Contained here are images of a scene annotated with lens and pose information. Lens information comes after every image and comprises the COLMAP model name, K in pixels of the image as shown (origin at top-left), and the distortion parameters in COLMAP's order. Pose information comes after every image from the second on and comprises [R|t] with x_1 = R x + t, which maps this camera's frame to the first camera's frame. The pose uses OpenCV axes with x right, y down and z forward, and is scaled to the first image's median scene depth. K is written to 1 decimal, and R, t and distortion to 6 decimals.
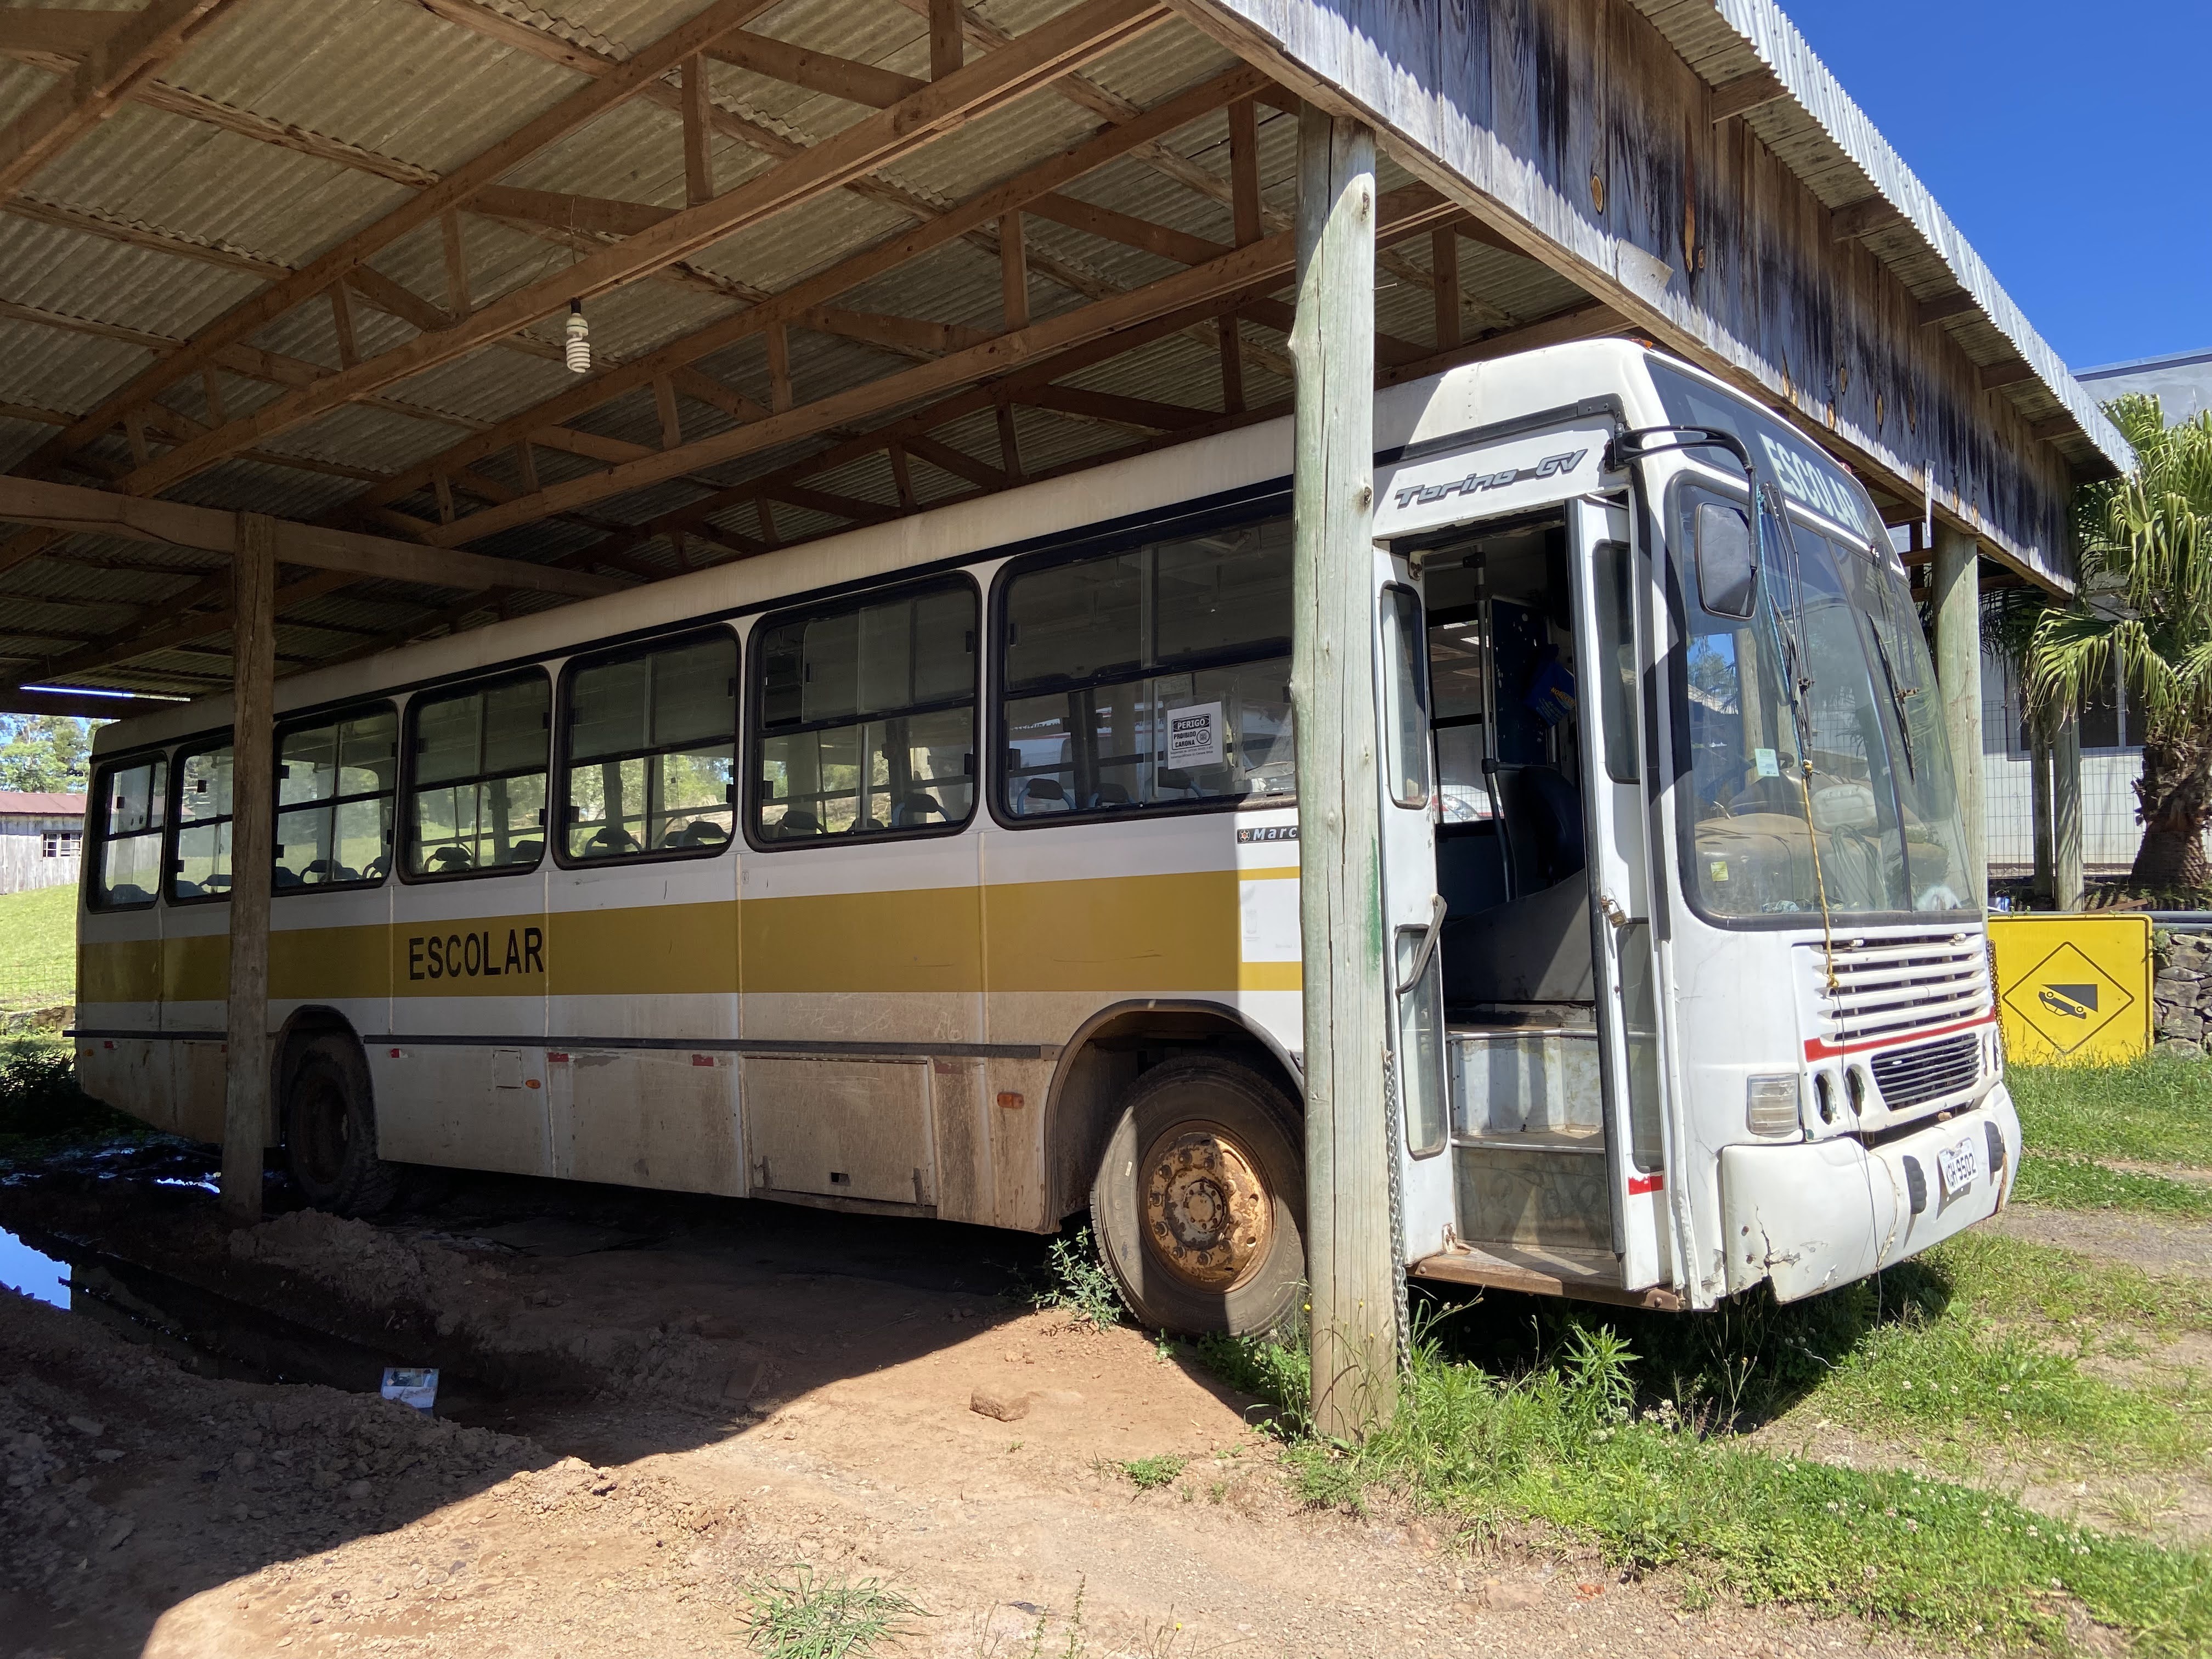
lens RADIAL K [[1655.8, 0, 1091.4], [0, 1655.8, 827.3], [0, 0, 1]] dist [0.117639, -0.150817]
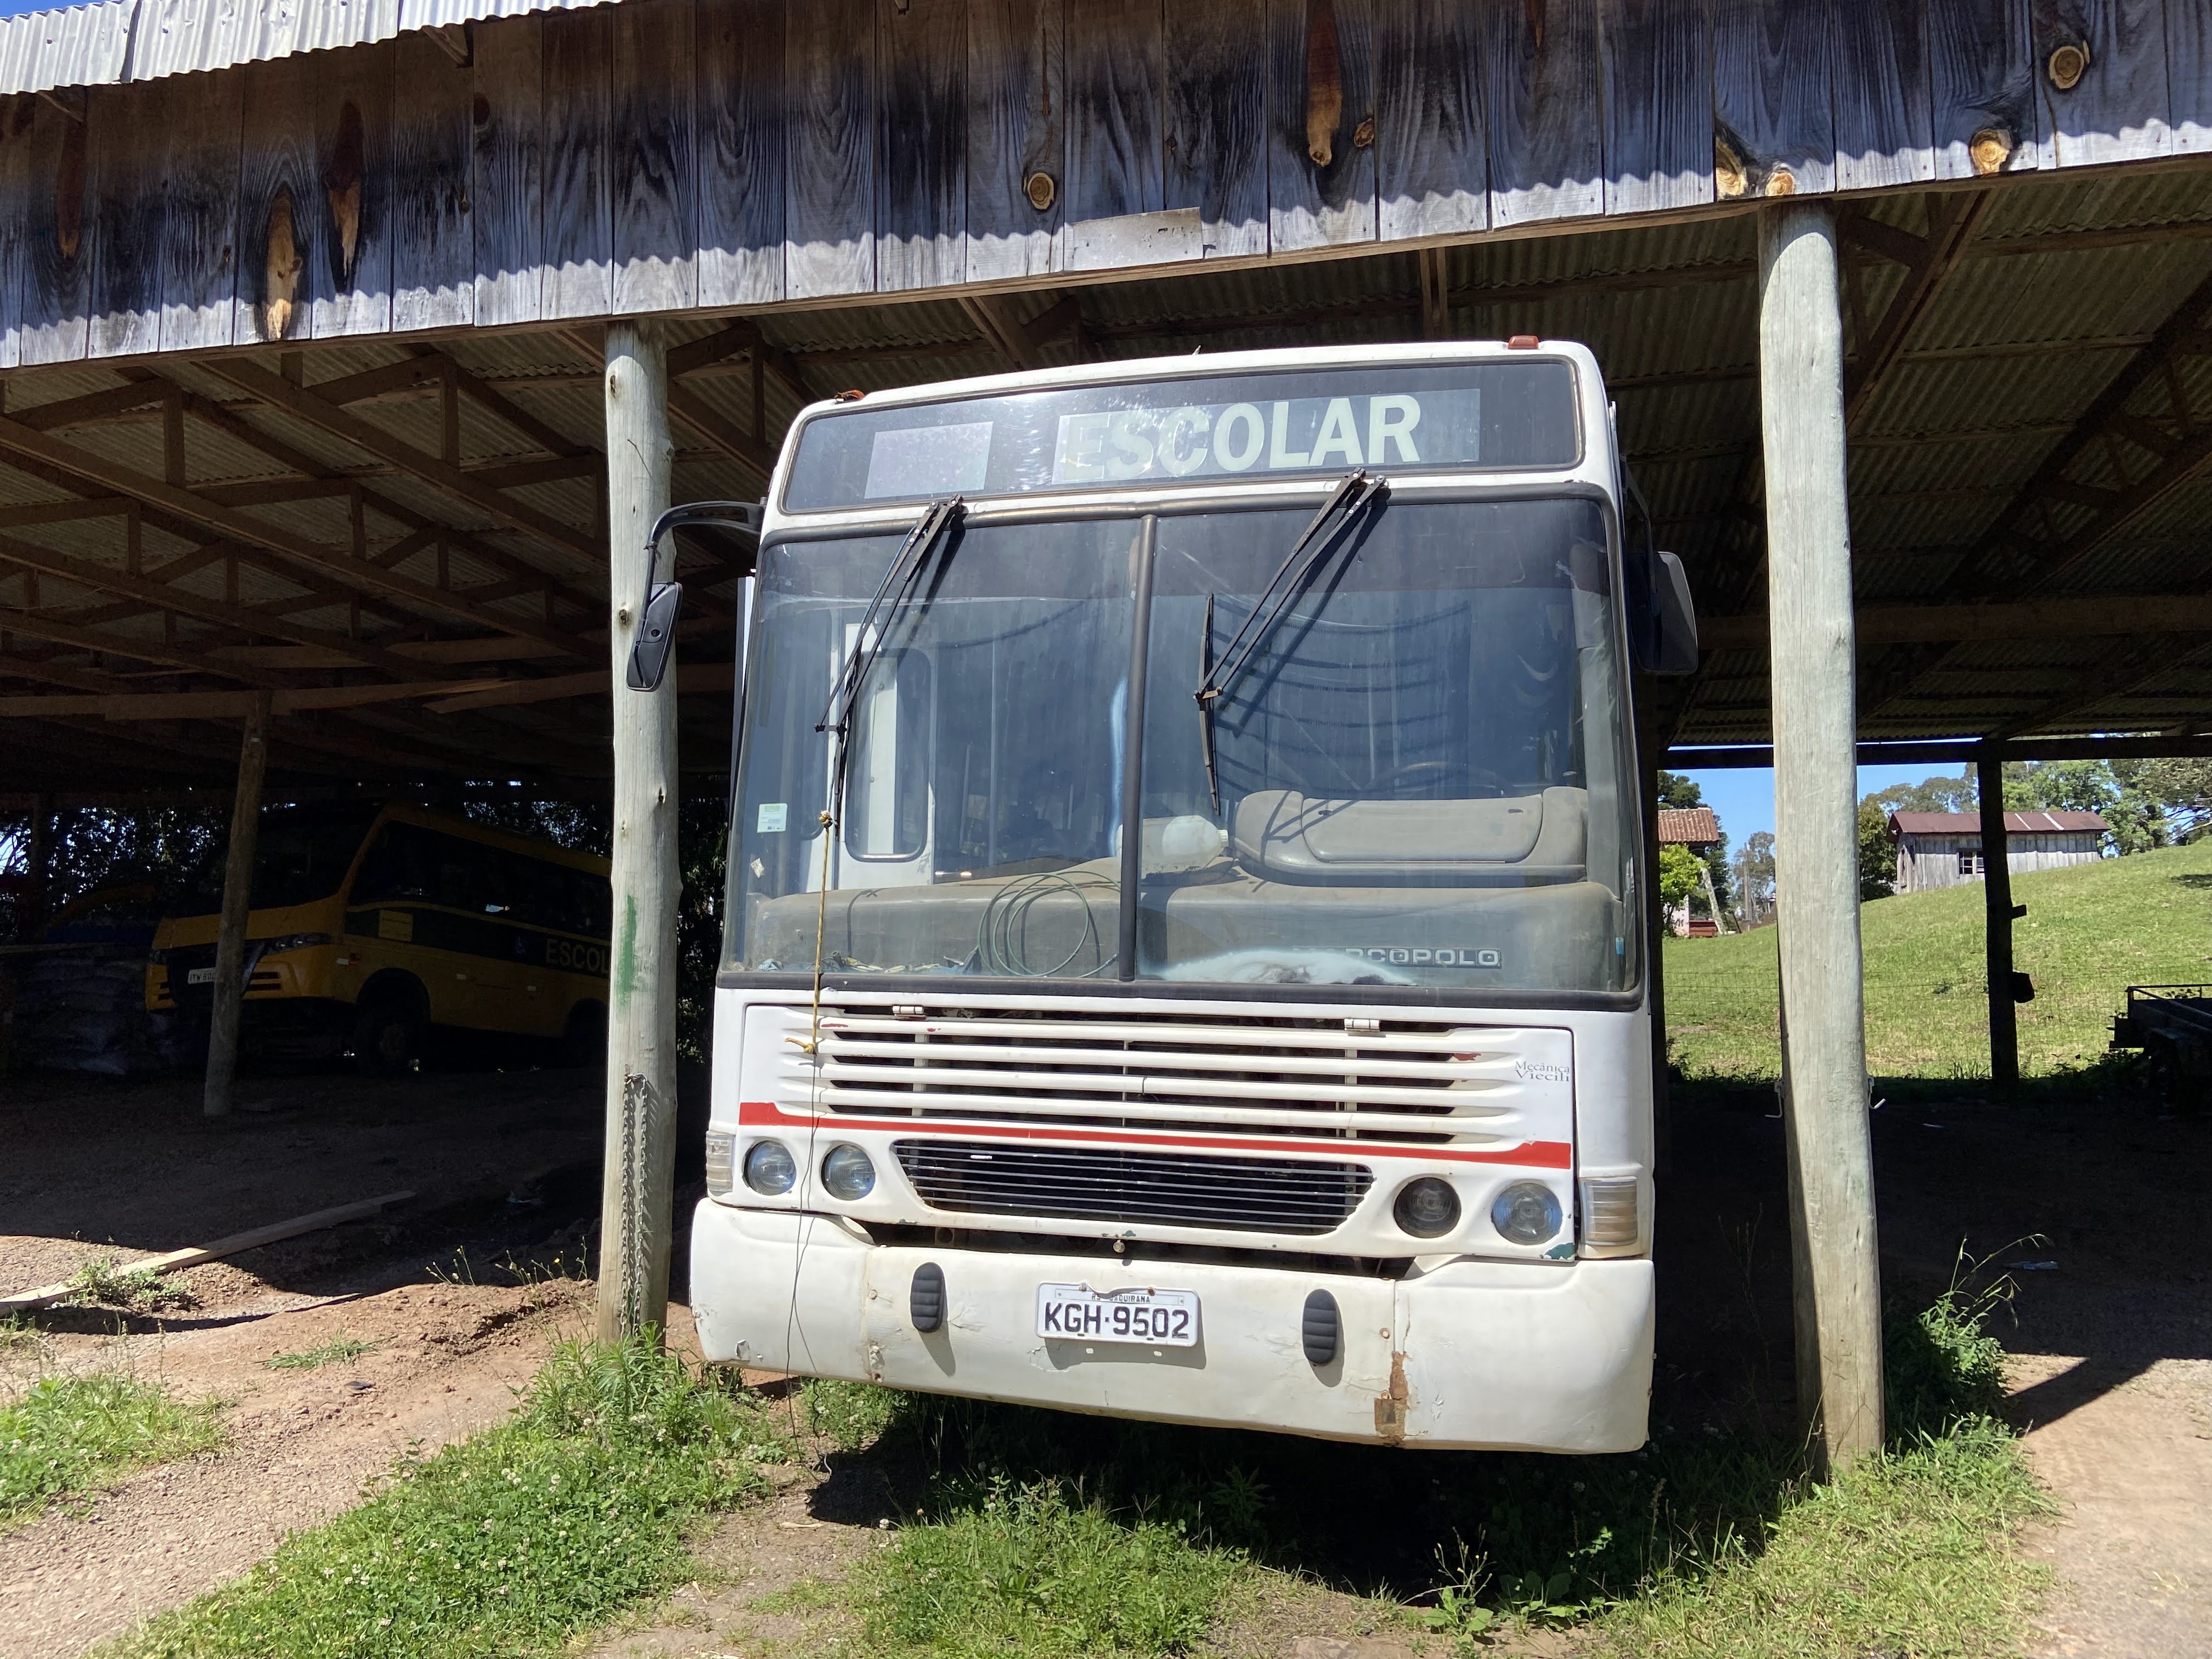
lens RADIAL K [[1655.8, 0, 1094.9], [0, 1655.8, 821.1], [0, 0, 1]] dist [0.117639, -0.150817]
pose [[0.393151, -0.041588, -0.918533, 1.181731], [0.032482, 0.998981, -0.031328, 0.001311], [0.918900, -0.017519, 0.394101, 0.687736]]
